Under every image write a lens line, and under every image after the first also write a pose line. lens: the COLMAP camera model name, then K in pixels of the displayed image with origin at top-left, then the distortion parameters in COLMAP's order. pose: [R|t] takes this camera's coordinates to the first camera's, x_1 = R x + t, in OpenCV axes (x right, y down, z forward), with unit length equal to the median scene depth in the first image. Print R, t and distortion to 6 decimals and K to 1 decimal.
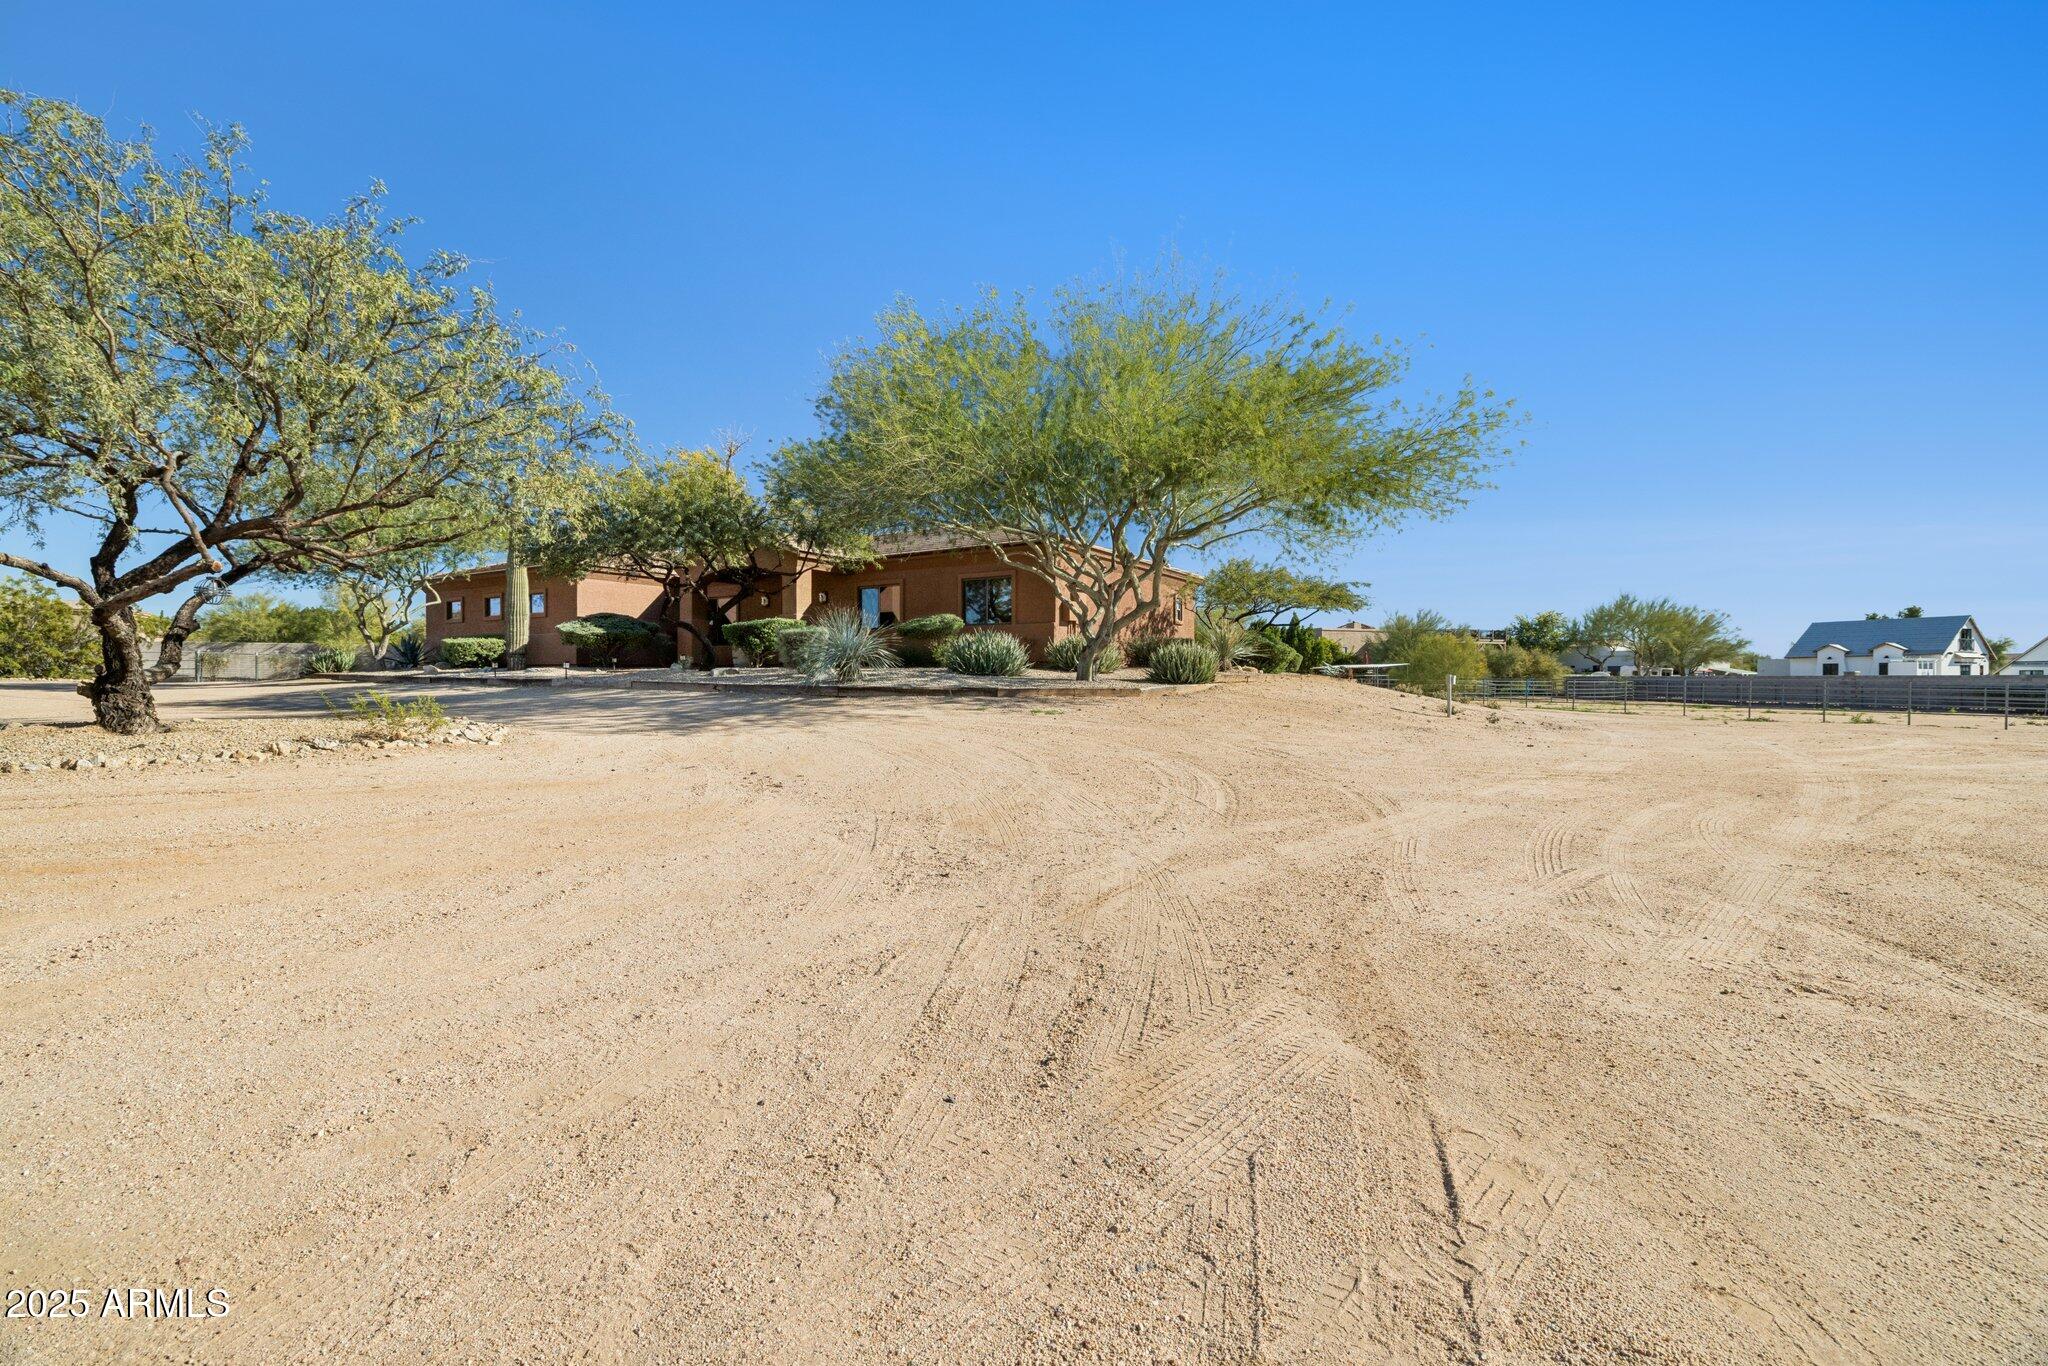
lens RADIAL K [[855.0, 0, 1024.0], [0, 855.0, 683.0], [0, 0, 1]] dist [0.000097, -0.000475]
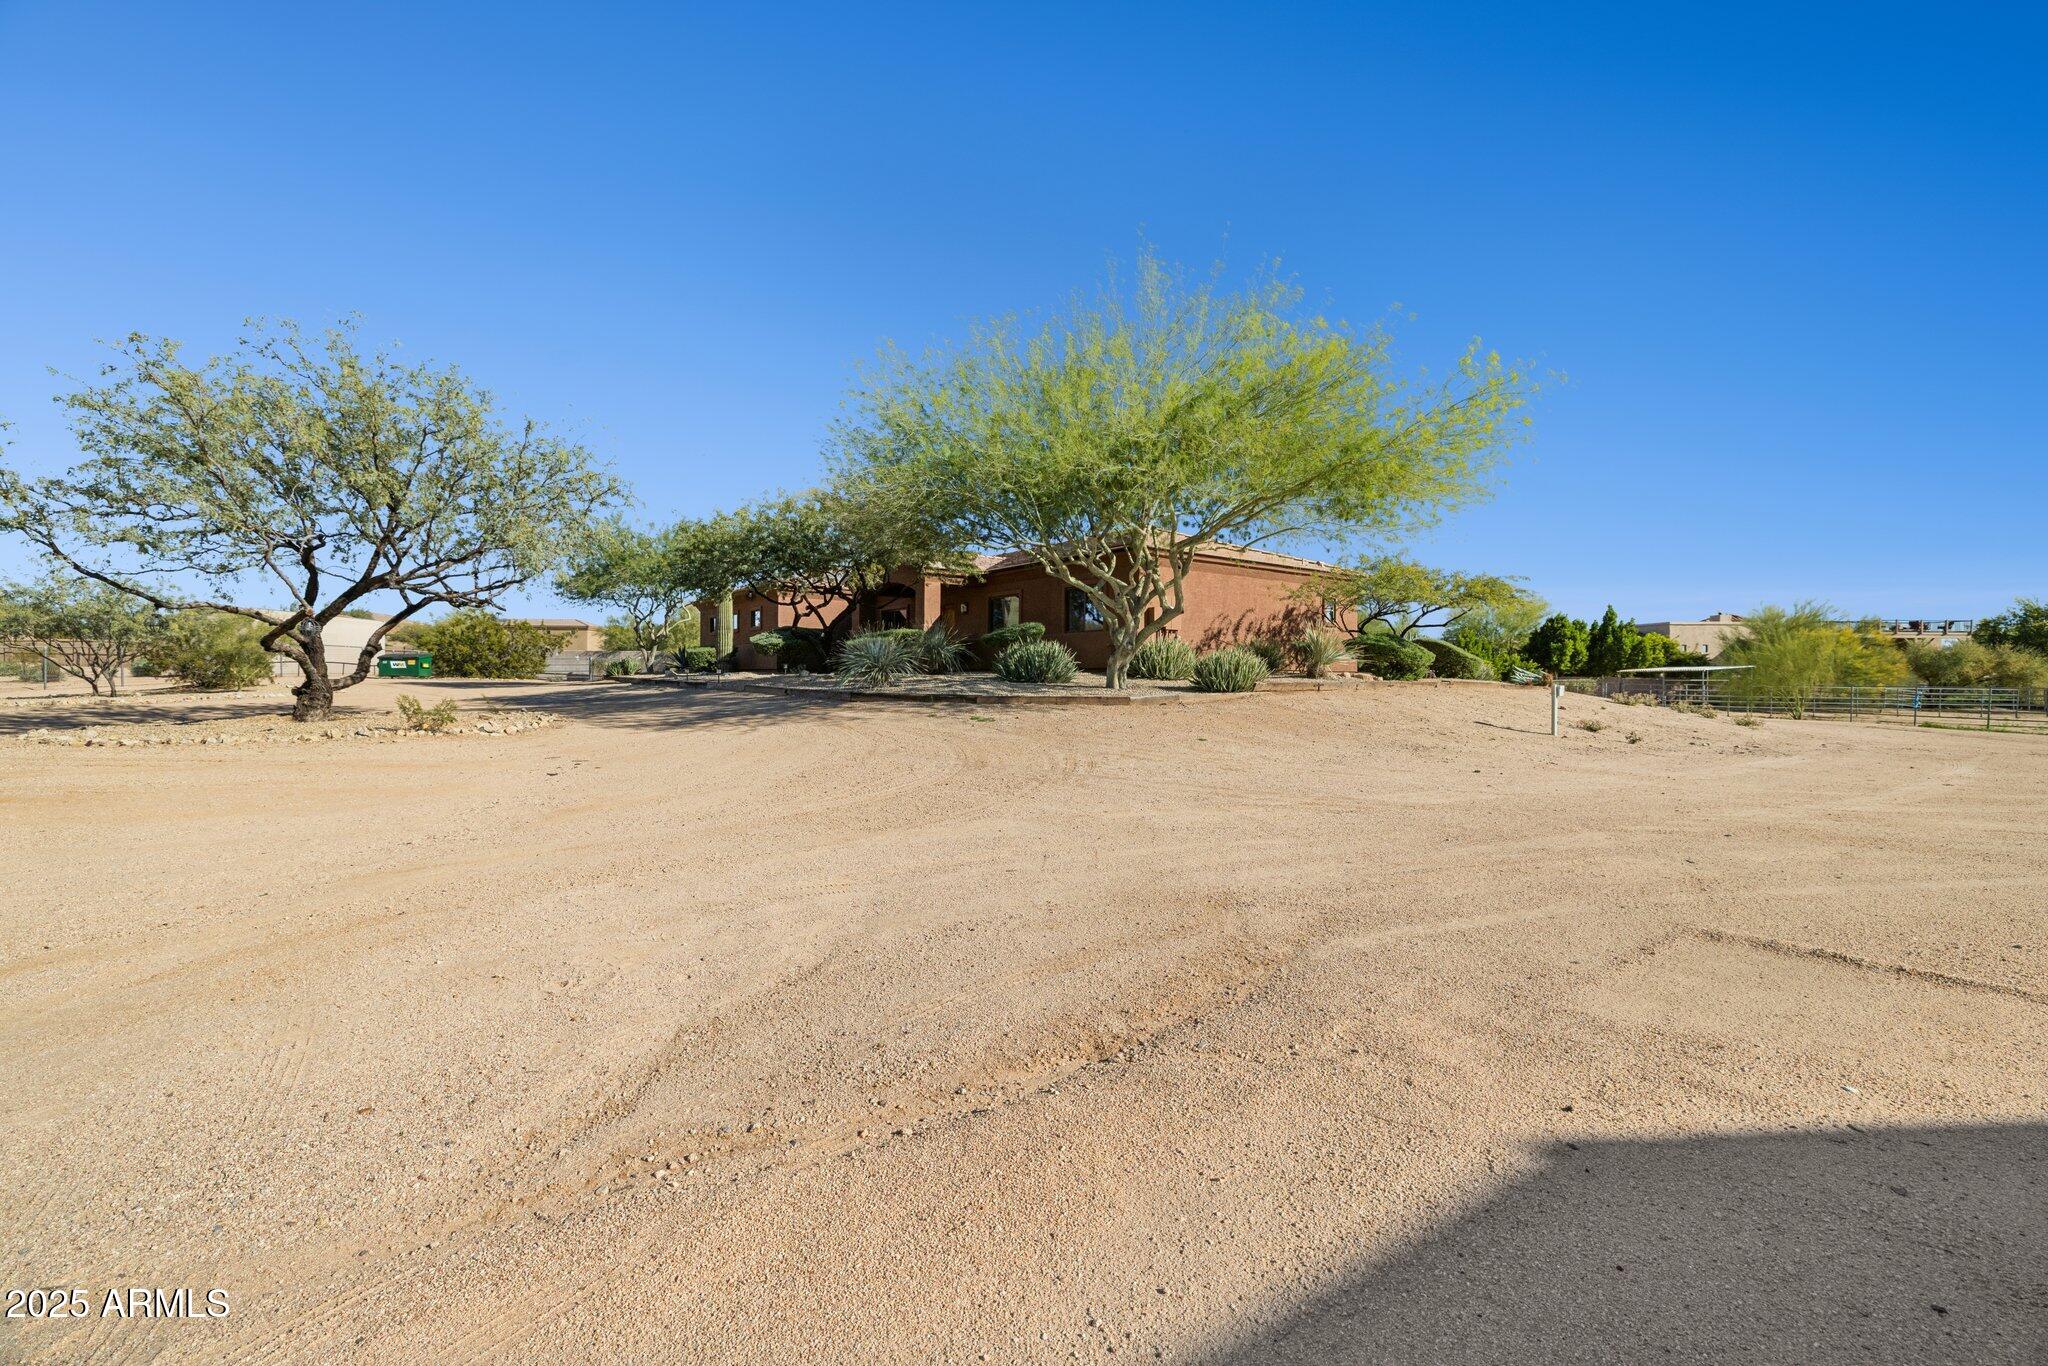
lens RADIAL K [[855.0, 0, 1024.0], [0, 855.0, 683.0], [0, 0, 1]] dist [0.000097, -0.000475]
pose [[0.931424, 0.006559, -0.363877, 0.245709], [-0.006701, 0.999977, 0.000871, -0.007024], [0.363874, 0.001627, 0.931447, 0.020352]]
